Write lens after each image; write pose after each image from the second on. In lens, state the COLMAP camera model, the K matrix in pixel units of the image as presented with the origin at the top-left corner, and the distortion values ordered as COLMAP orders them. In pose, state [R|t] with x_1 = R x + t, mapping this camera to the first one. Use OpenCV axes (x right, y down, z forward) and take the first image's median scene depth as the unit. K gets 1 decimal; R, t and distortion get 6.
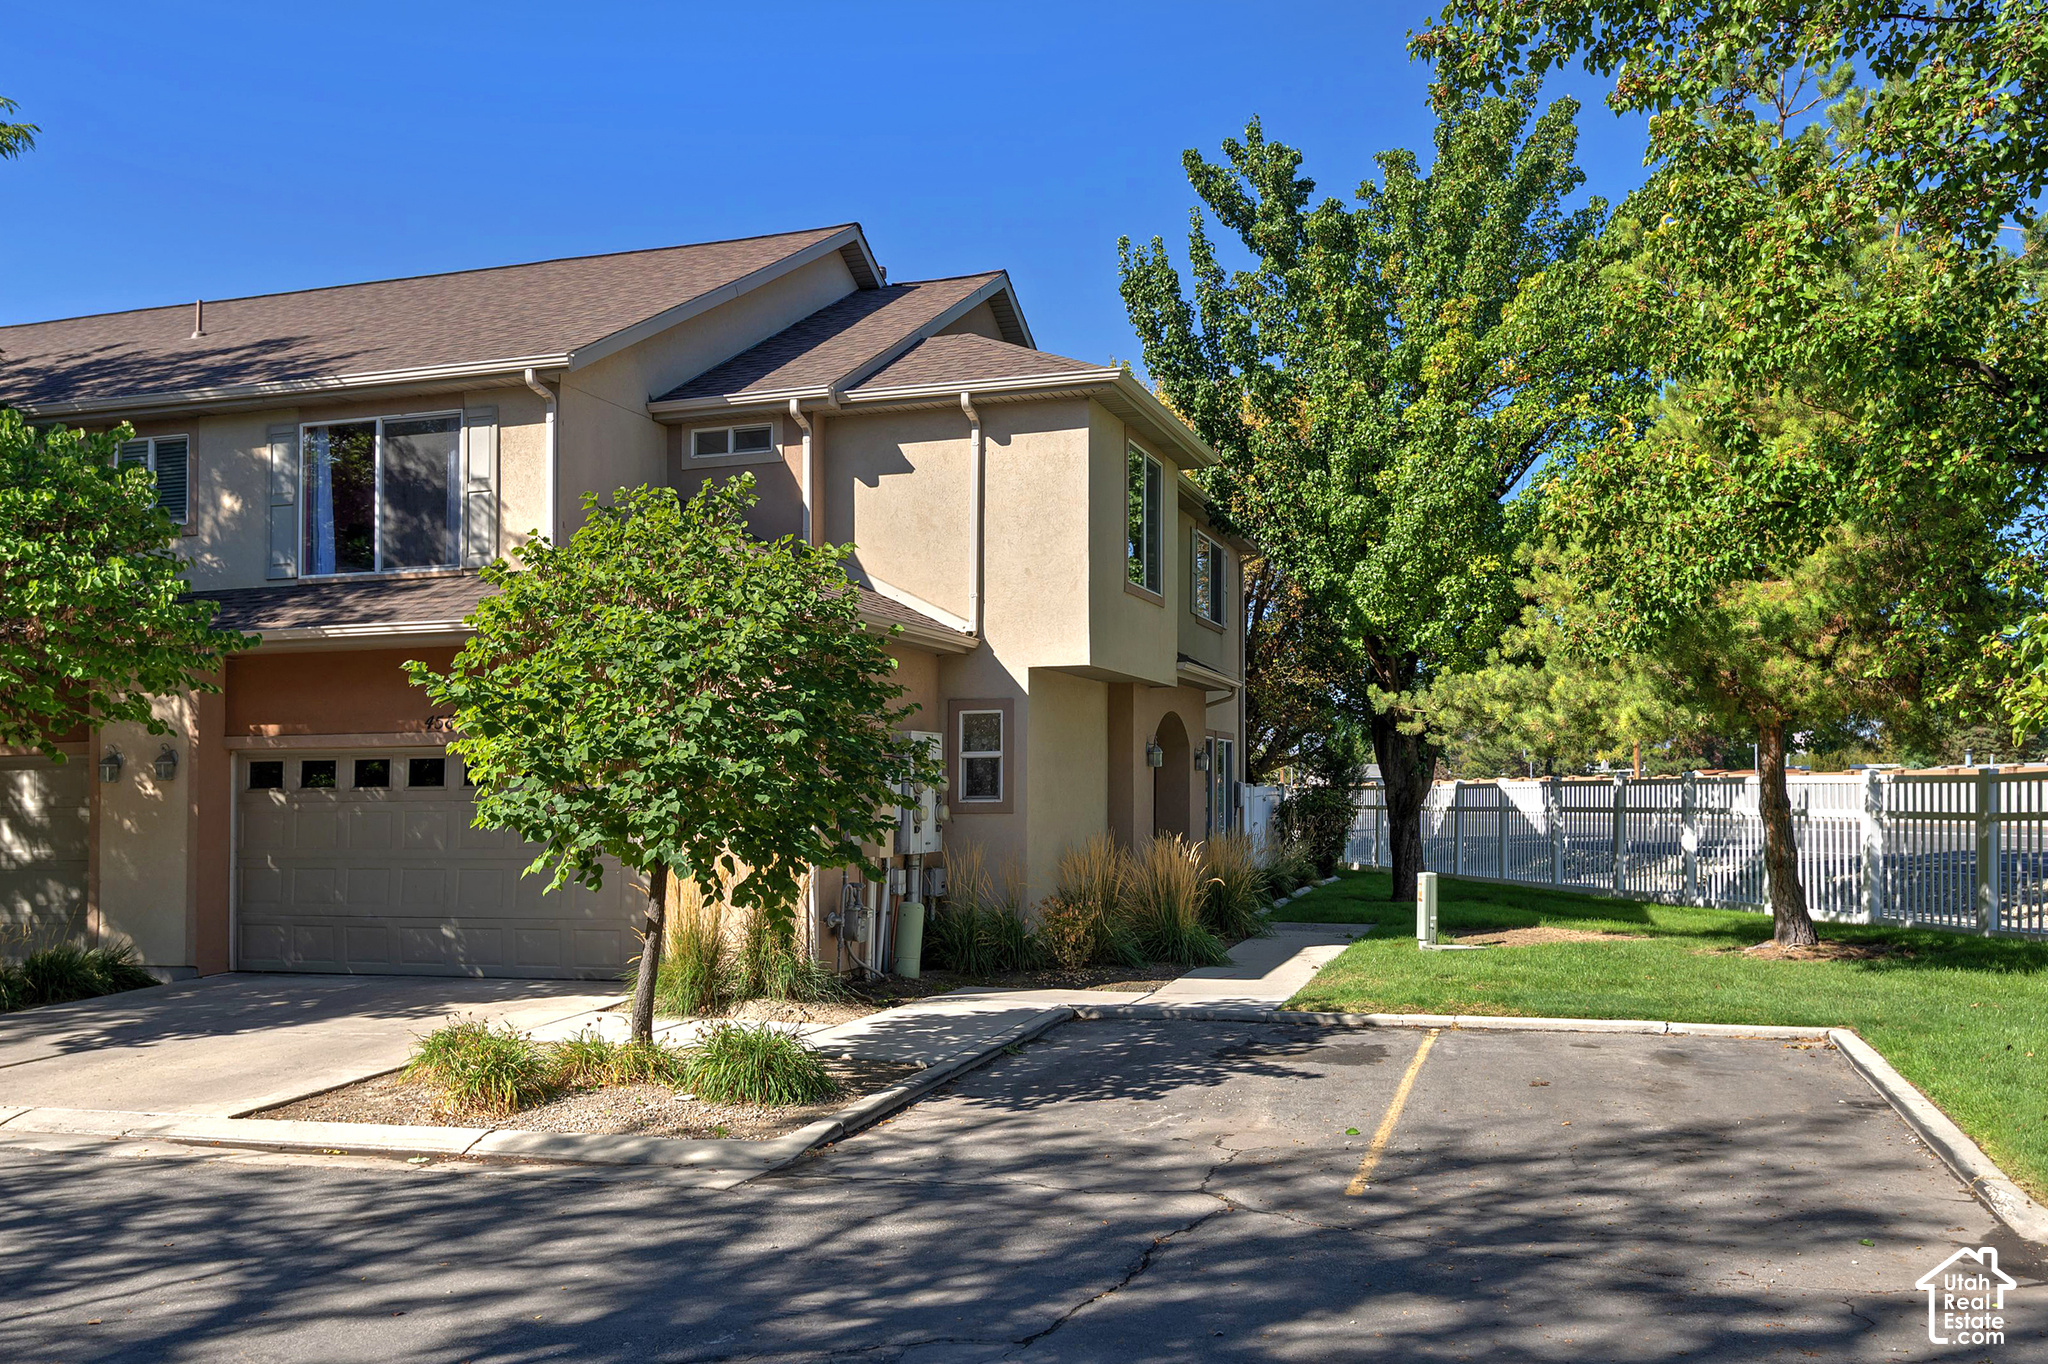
lens RADIAL K [[1586.4, 0, 1024.6], [0, 1586.4, 698.0], [0, 0, 1]] dist [0.019194, 0.003313]
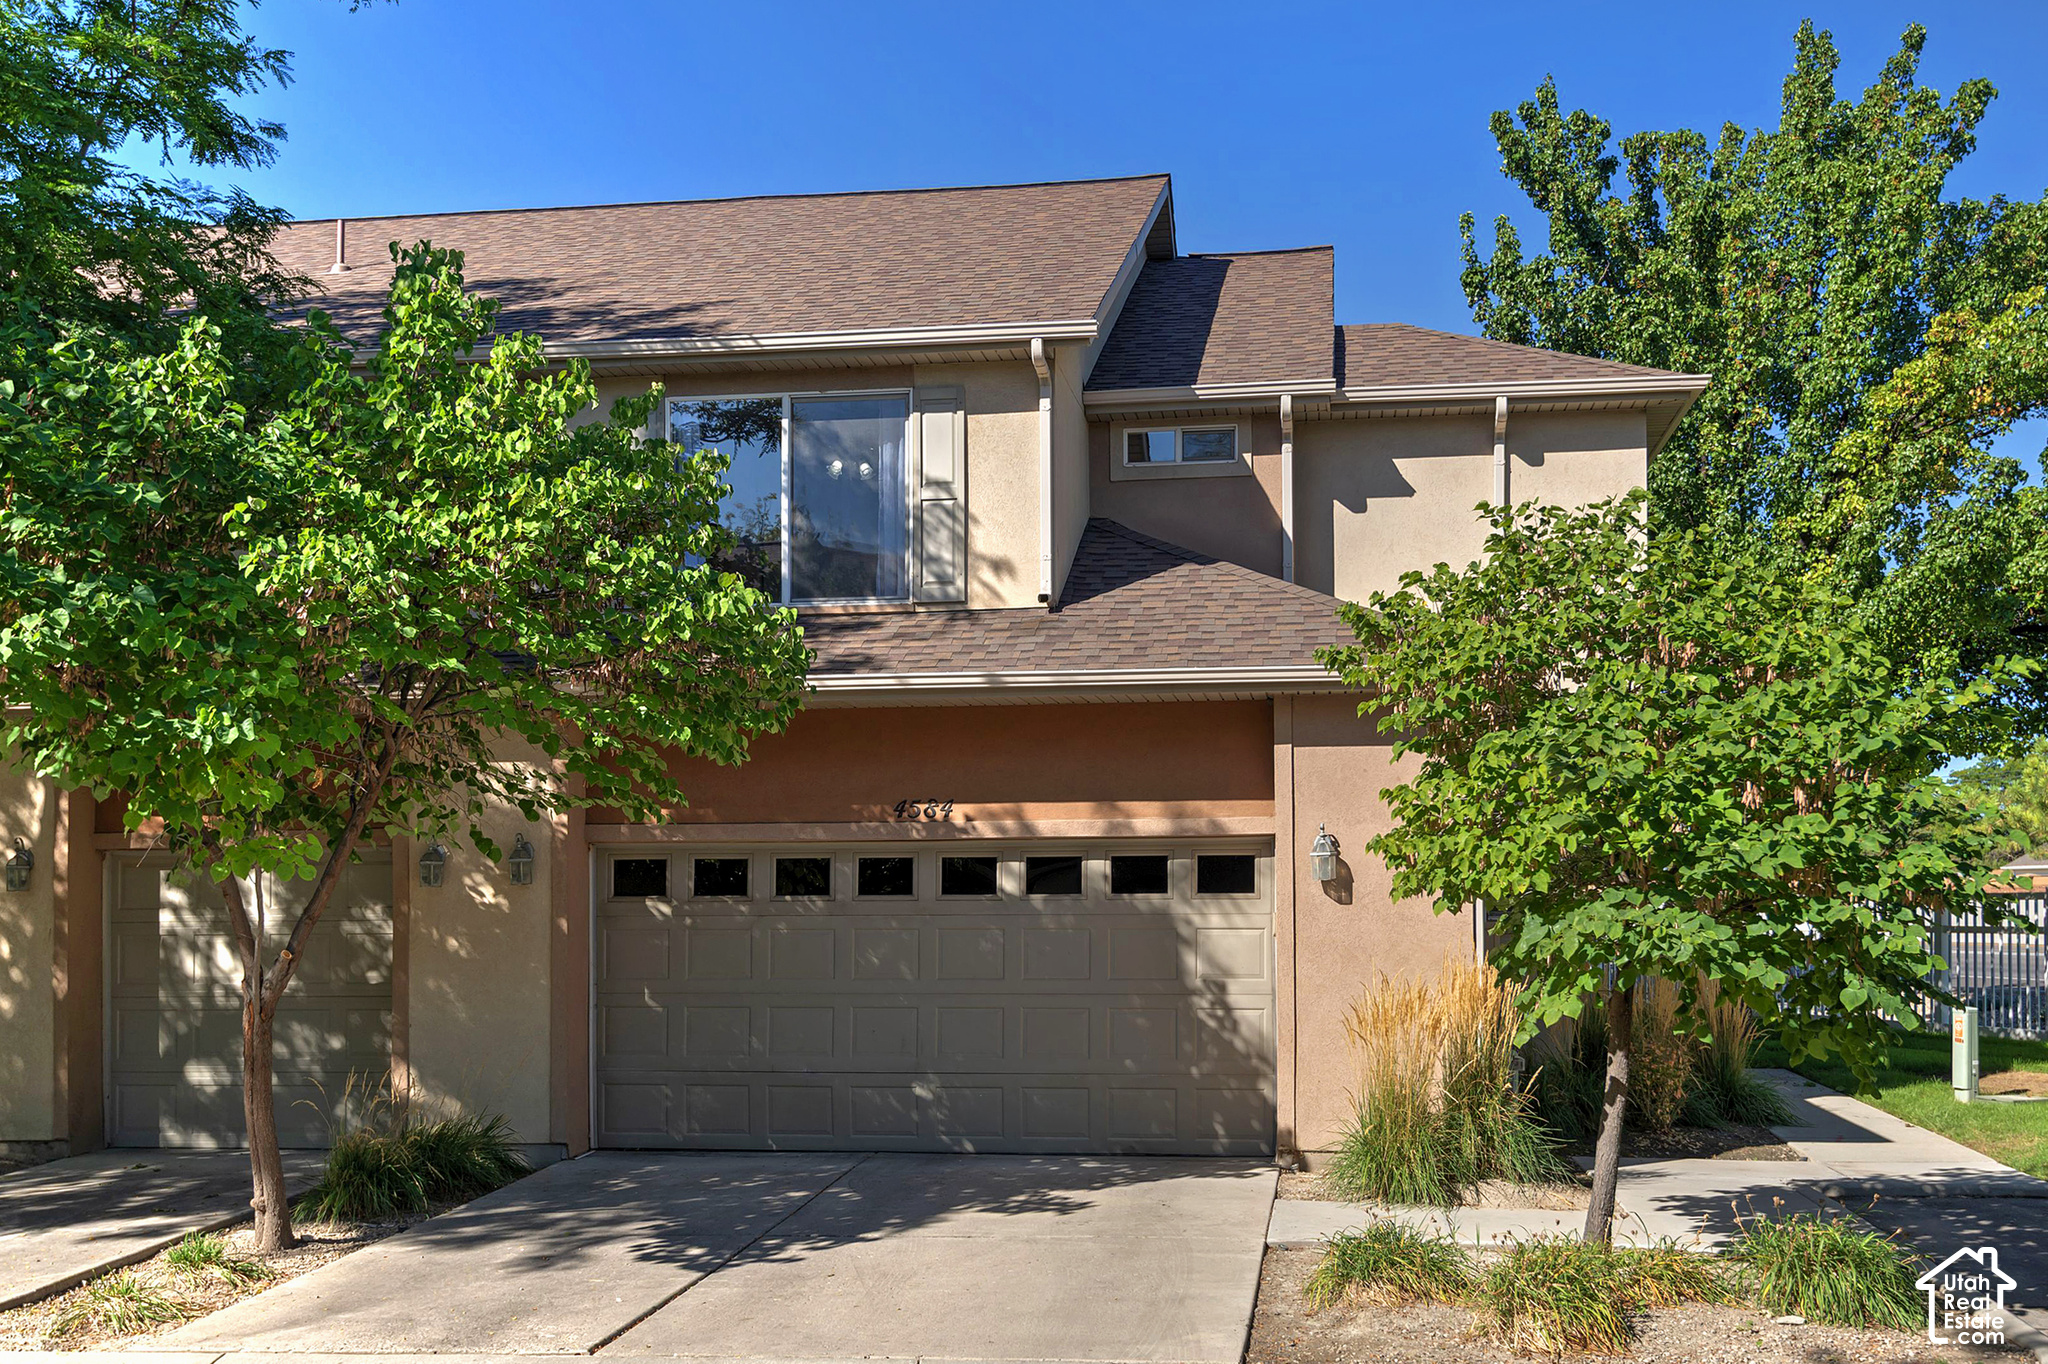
lens RADIAL K [[1929.8, 0, 977.6], [0, 1929.8, 782.6], [0, 0, 1]] dist [0.017266, 0.000000]
pose [[0.986403, 0.015633, 0.163598, -0.460522], [-0.015452, 0.999878, -0.002378, 0.004621], [-0.163615, -0.000182, 0.986524, 0.103954]]
